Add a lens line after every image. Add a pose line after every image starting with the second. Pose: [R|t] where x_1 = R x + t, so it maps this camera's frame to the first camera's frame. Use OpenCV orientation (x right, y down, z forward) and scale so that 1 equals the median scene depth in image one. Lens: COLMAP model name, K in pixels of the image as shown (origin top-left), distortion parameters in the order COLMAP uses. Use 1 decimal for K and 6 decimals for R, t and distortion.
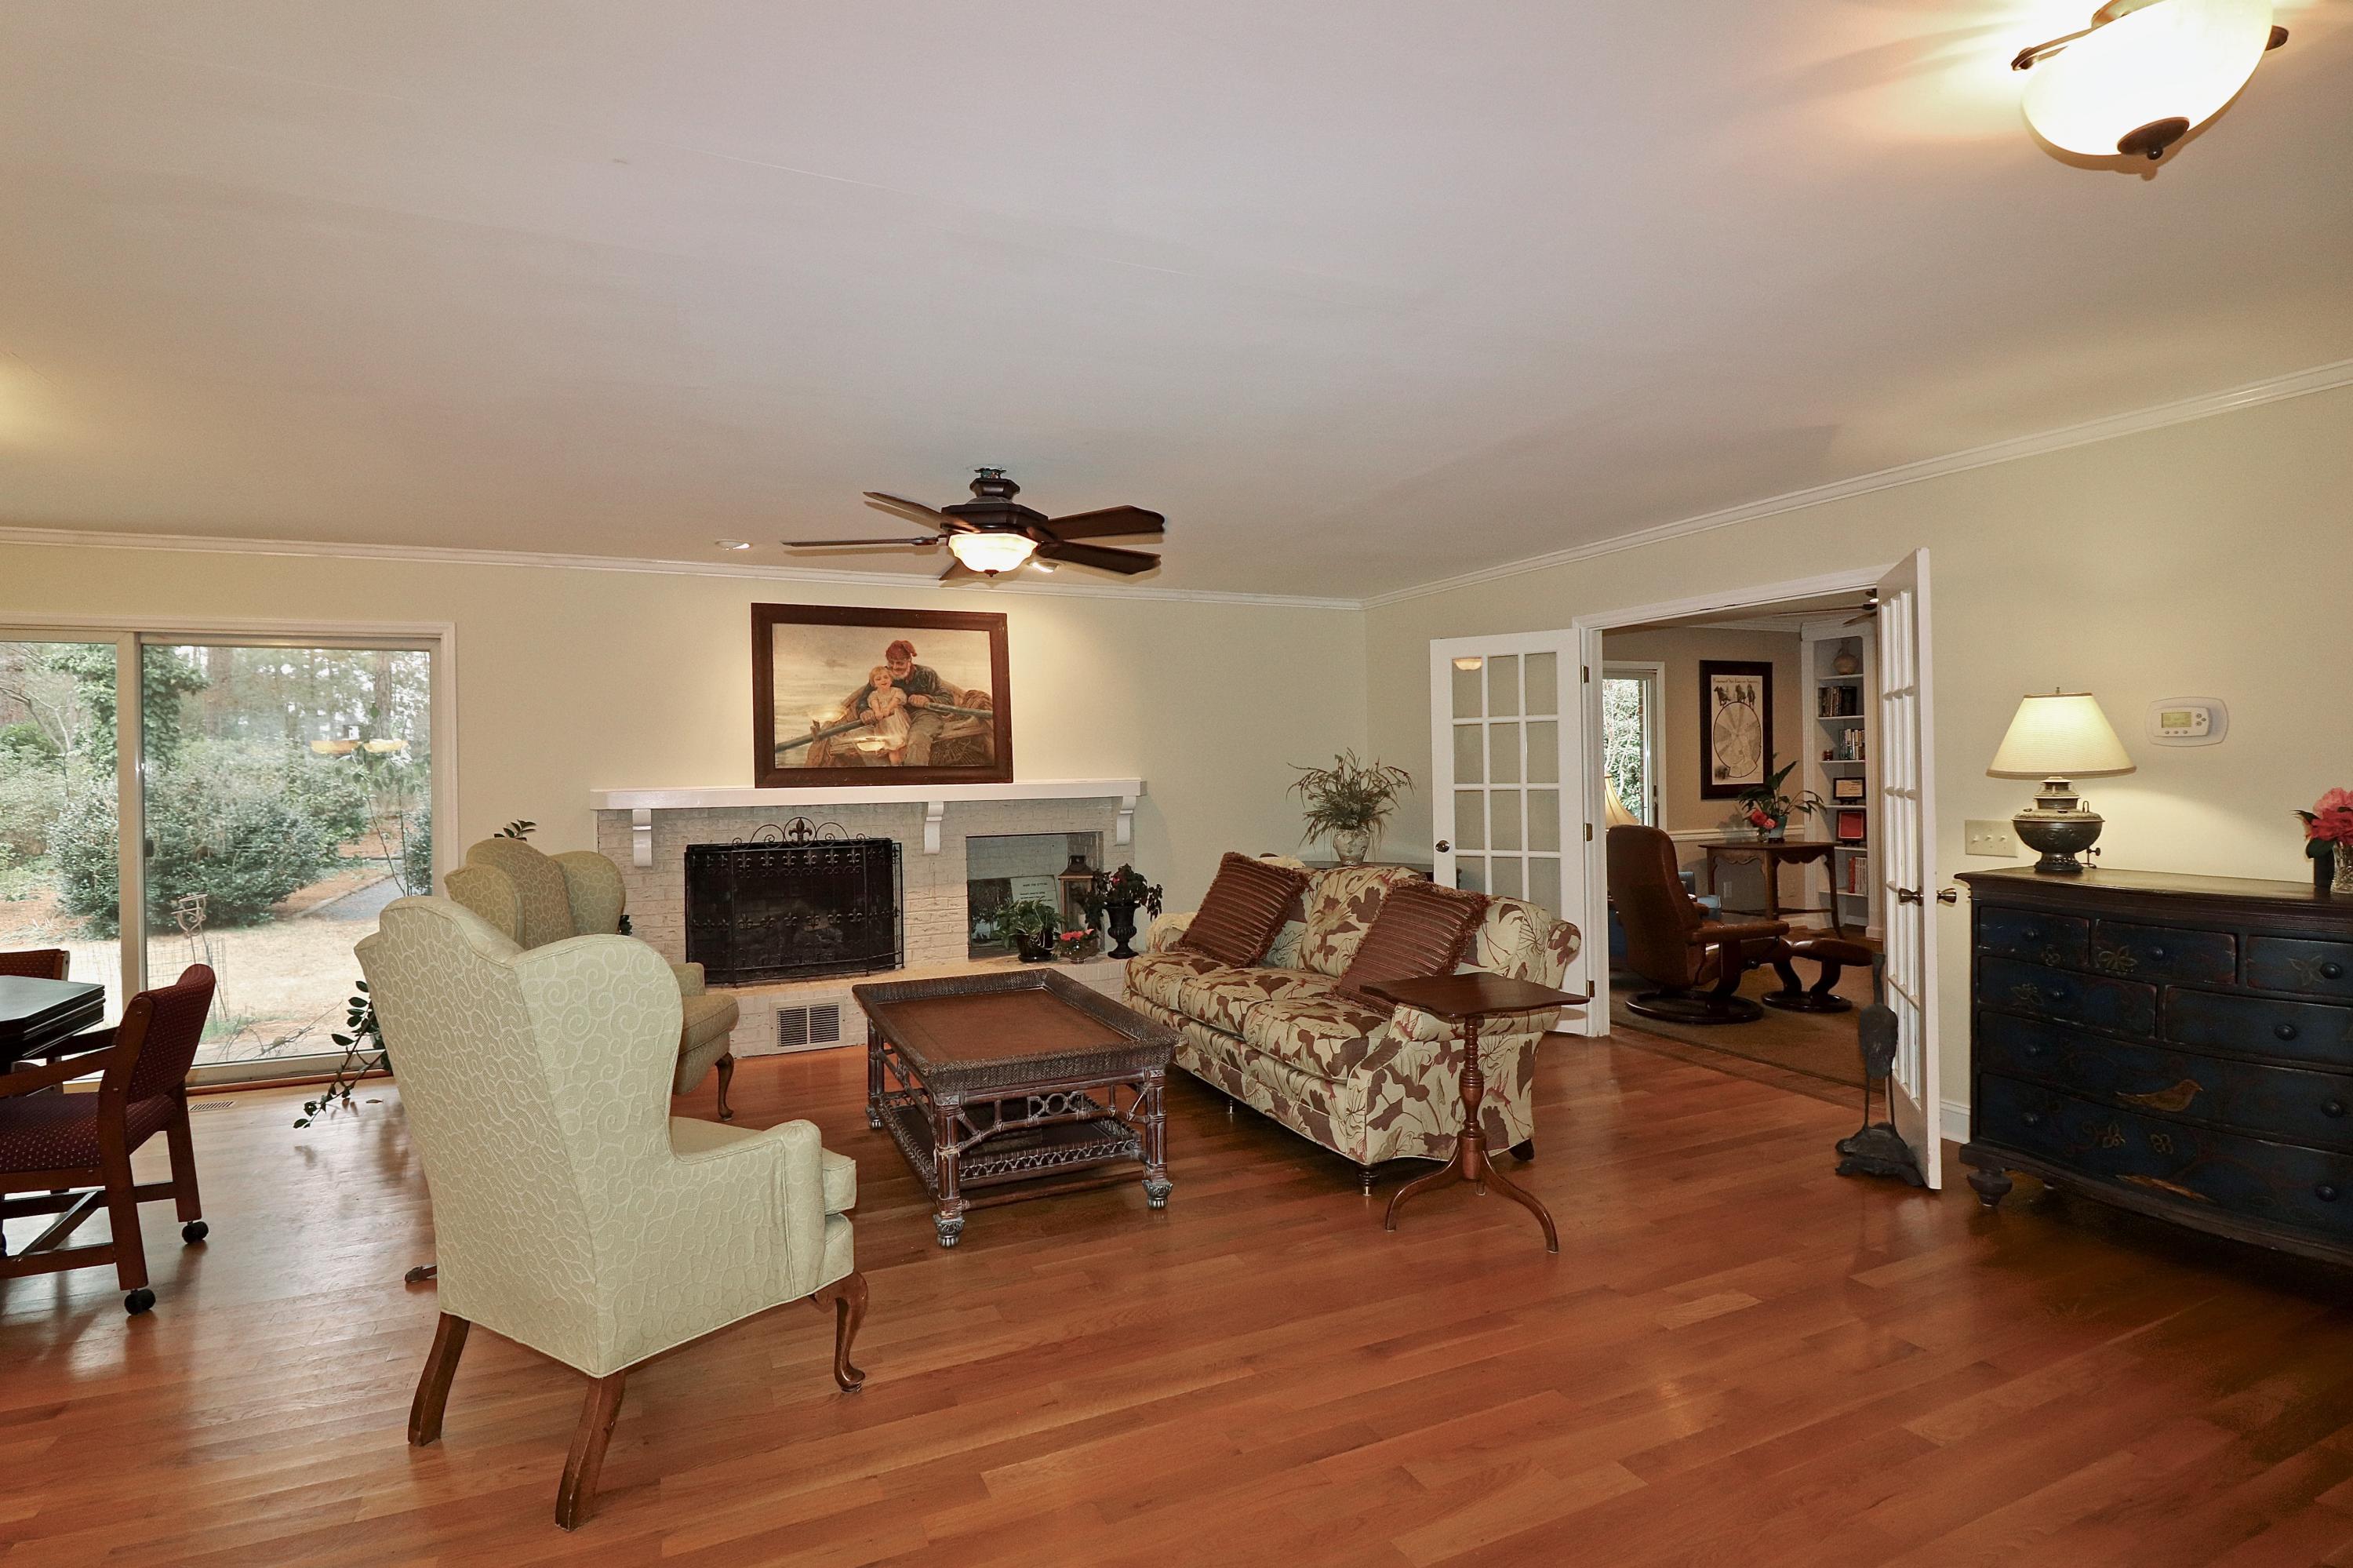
lens RADIAL K [[1111.6, 0, 1157.8], [0, 1111.6, 769.8], [0, 0, 1]] dist [-0.004476, -0.009716]
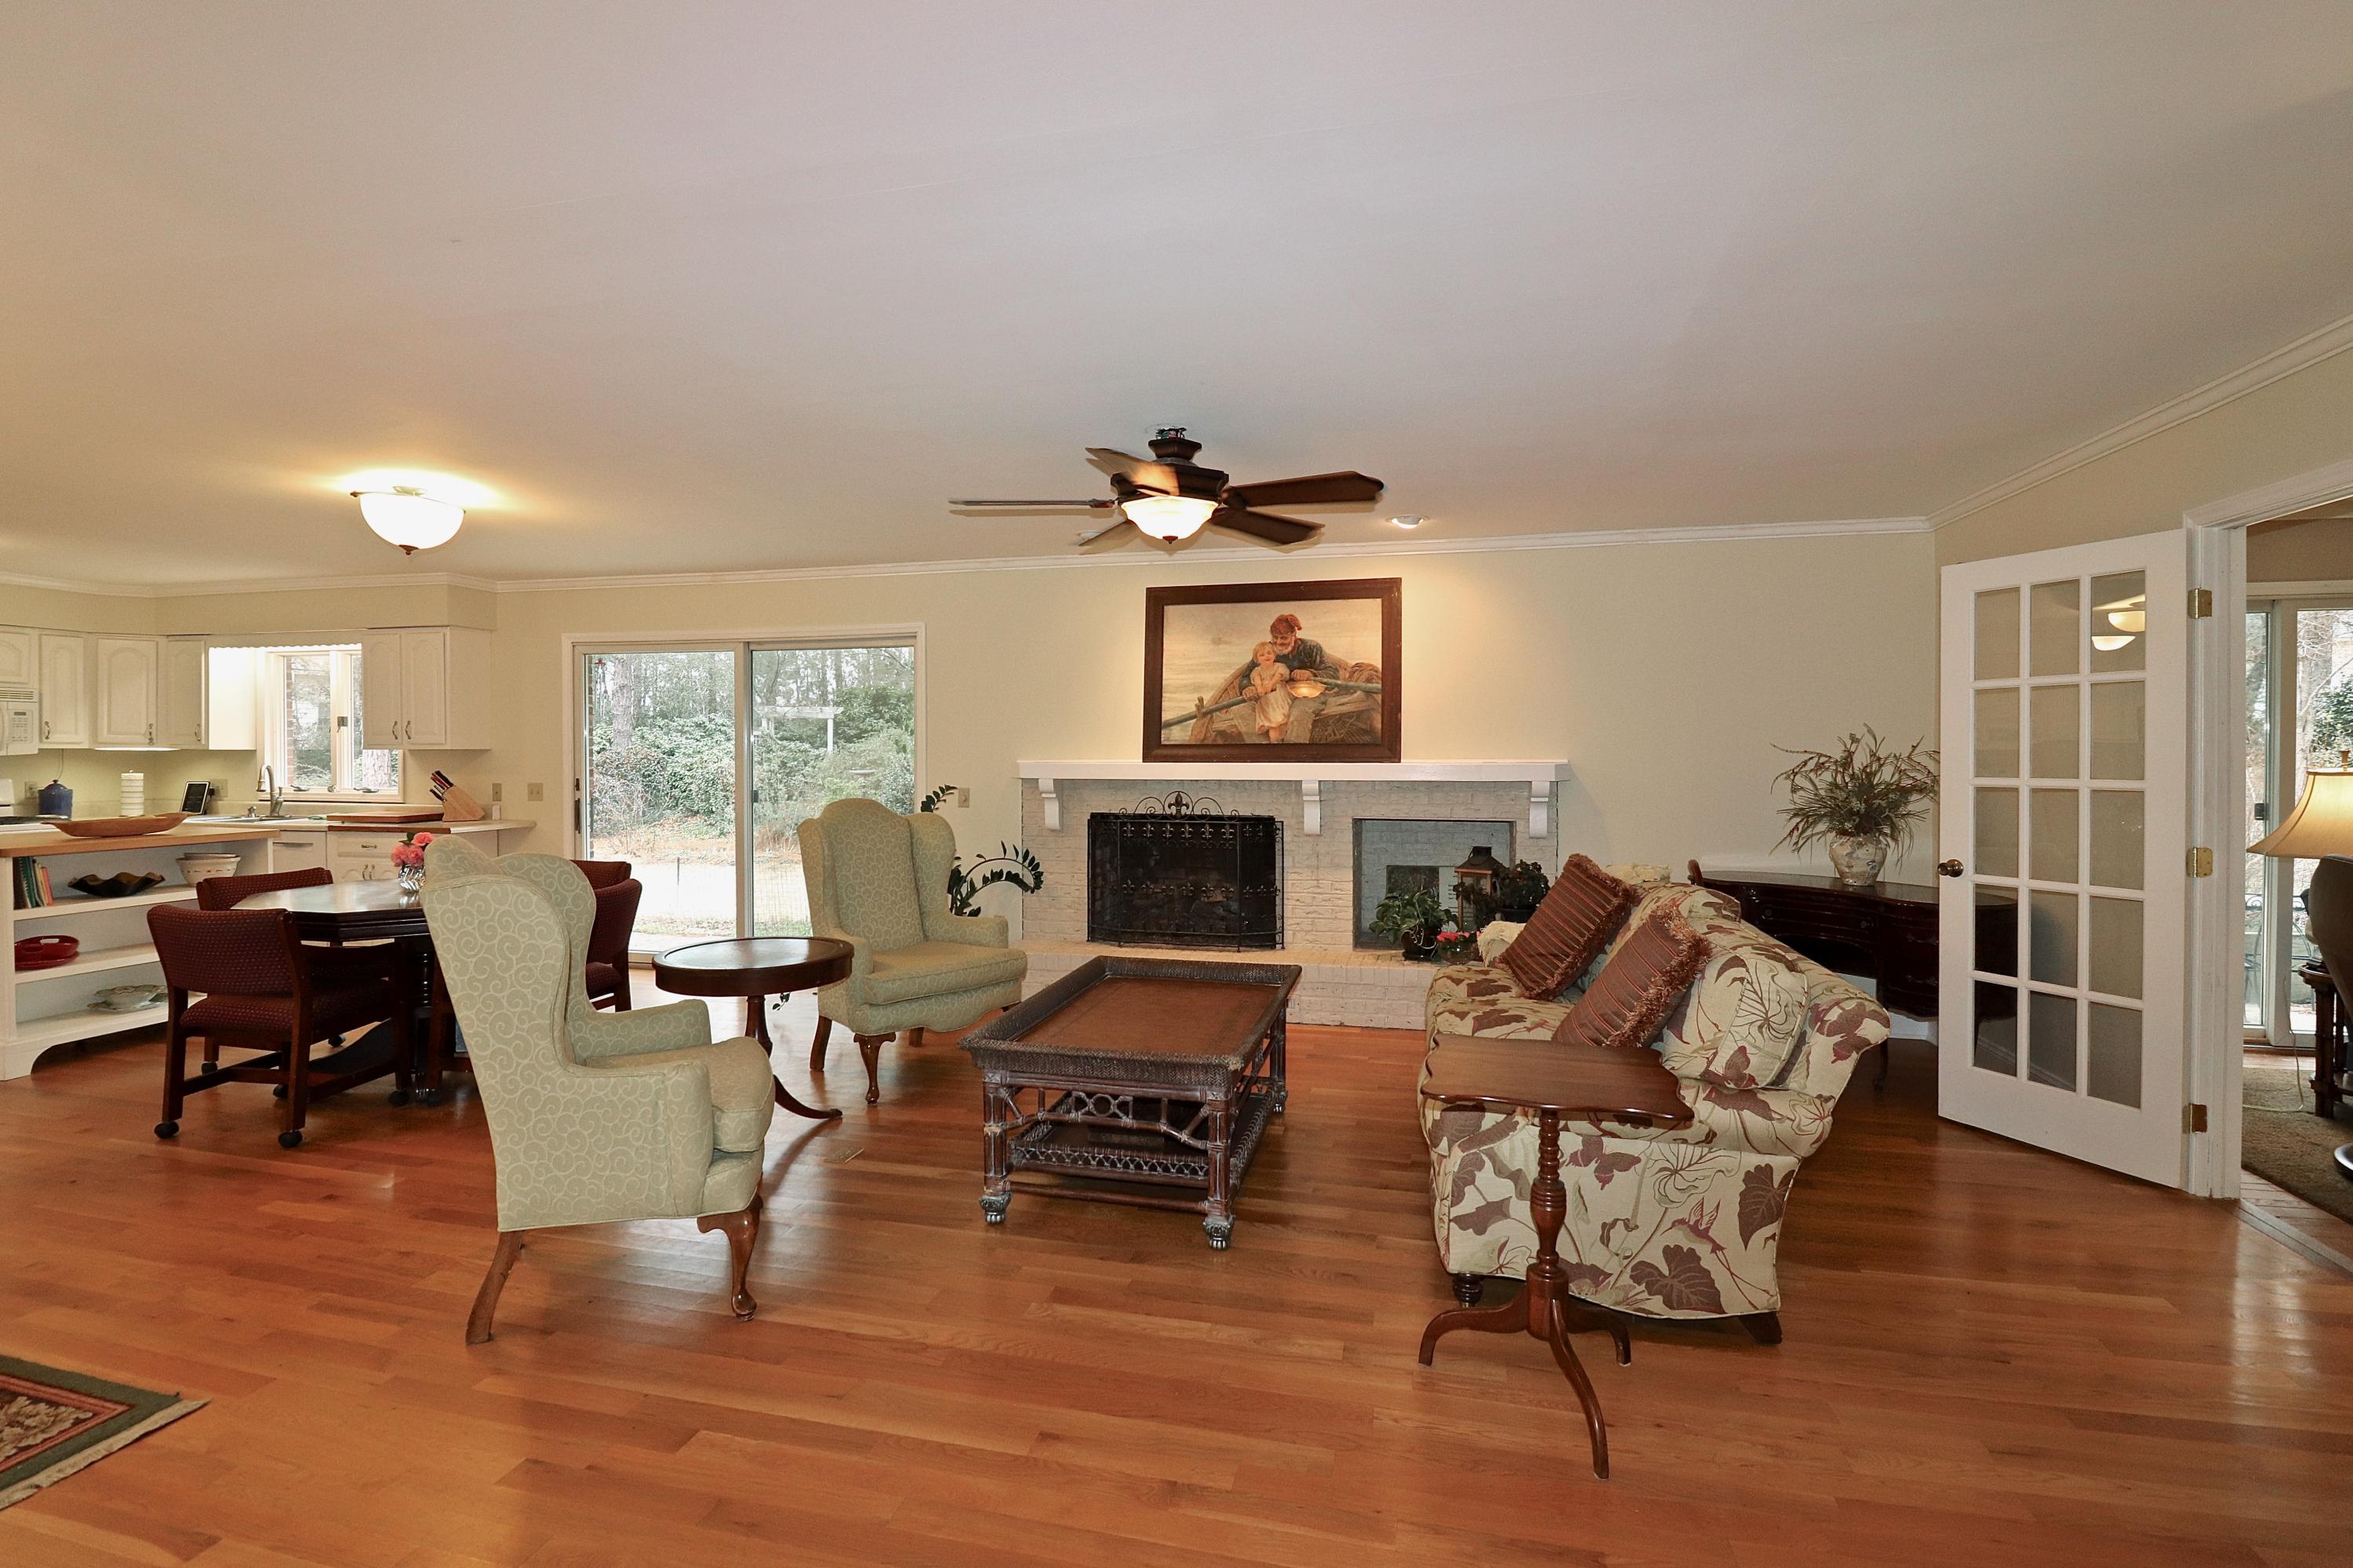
lens RADIAL K [[1111.6, 0, 1163.3], [0, 1111.6, 765.4], [0, 0, 1]] dist [-0.004476, -0.009716]
pose [[0.788286, 0.022207, -0.614909, 0.291119], [-0.011505, 0.999706, 0.021355, -0.003390], [0.615202, -0.009759, 0.788309, 0.166531]]
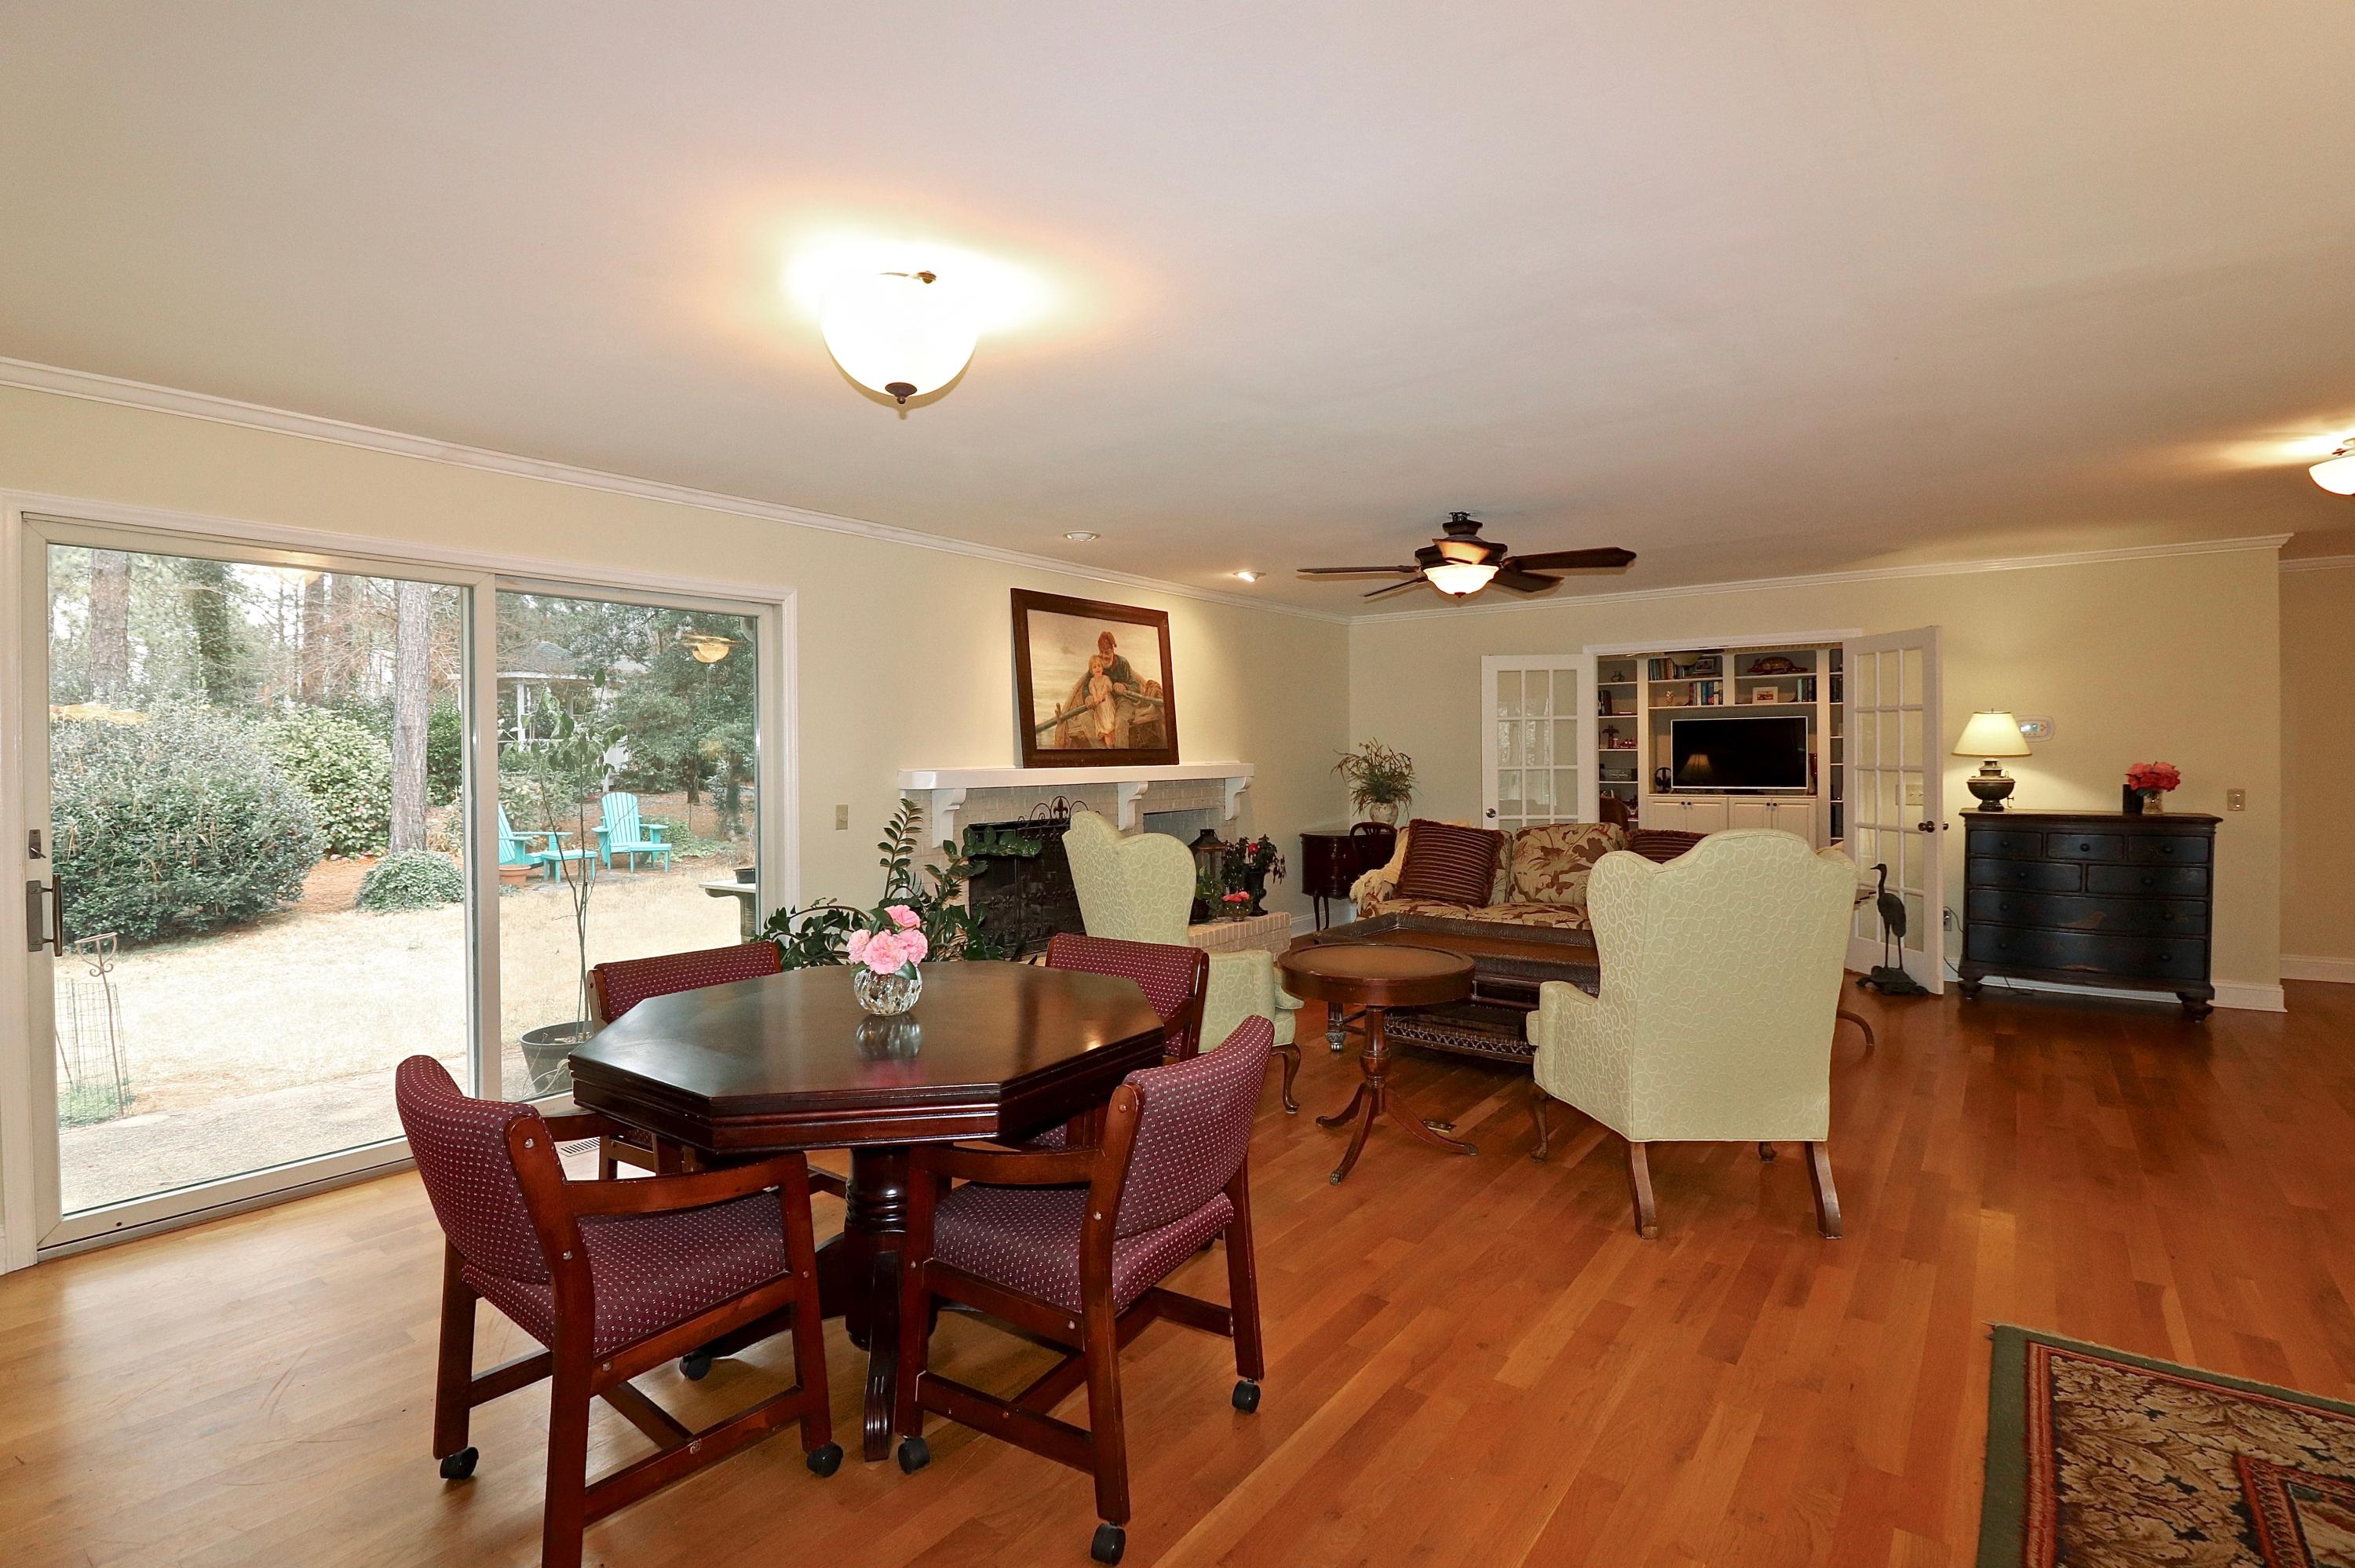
lens RADIAL K [[1112.4, 0, 1160.2], [0, 1112.4, 768.0], [0, 0, 1]] dist [-0.004476, -0.009716]
pose [[0.879972, 0.000182, 0.475026, -0.706669], [-0.002741, 0.999985, 0.004693, 0.010474], [-0.475018, -0.005431, 0.879959, 0.030879]]
